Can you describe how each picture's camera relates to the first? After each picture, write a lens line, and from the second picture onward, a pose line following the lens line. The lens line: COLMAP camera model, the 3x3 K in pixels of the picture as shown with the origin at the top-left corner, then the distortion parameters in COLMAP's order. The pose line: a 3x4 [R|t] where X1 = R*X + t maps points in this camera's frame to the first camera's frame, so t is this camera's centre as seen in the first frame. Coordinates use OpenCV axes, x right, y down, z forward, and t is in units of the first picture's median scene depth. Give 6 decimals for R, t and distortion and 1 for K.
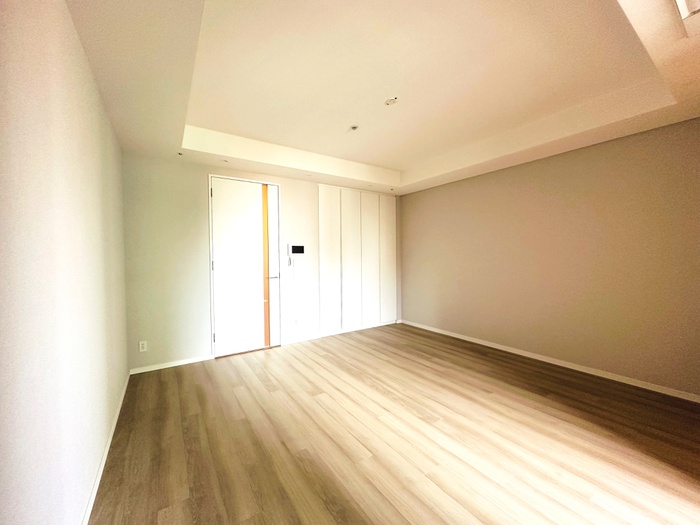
lens RADIAL K [[278.5, 0, 349.4], [0, 278.5, 261.5], [0, 0, 1]] dist [-0.004391, -0.000230]
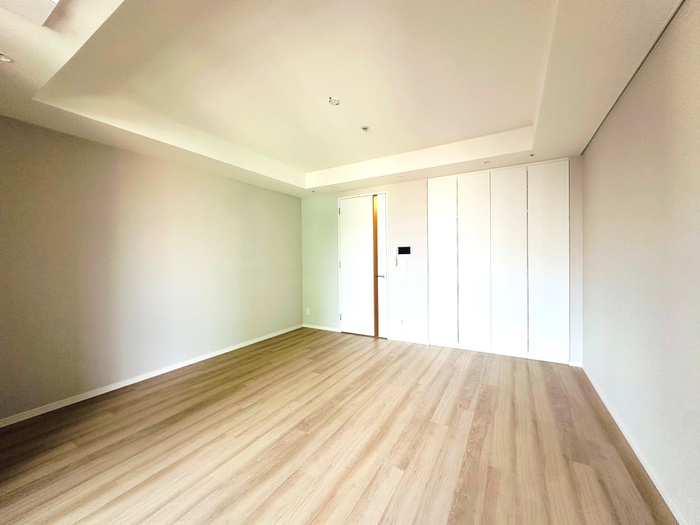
lens RADIAL K [[278.5, 0, 349.1], [0, 278.5, 260.0], [0, 0, 1]] dist [-0.004391, -0.000230]
pose [[0.432731, 0.009449, -0.901474, 0.790717], [-0.010079, 0.999933, 0.005643, -0.014238], [0.901467, 0.006643, 0.432797, 0.461398]]
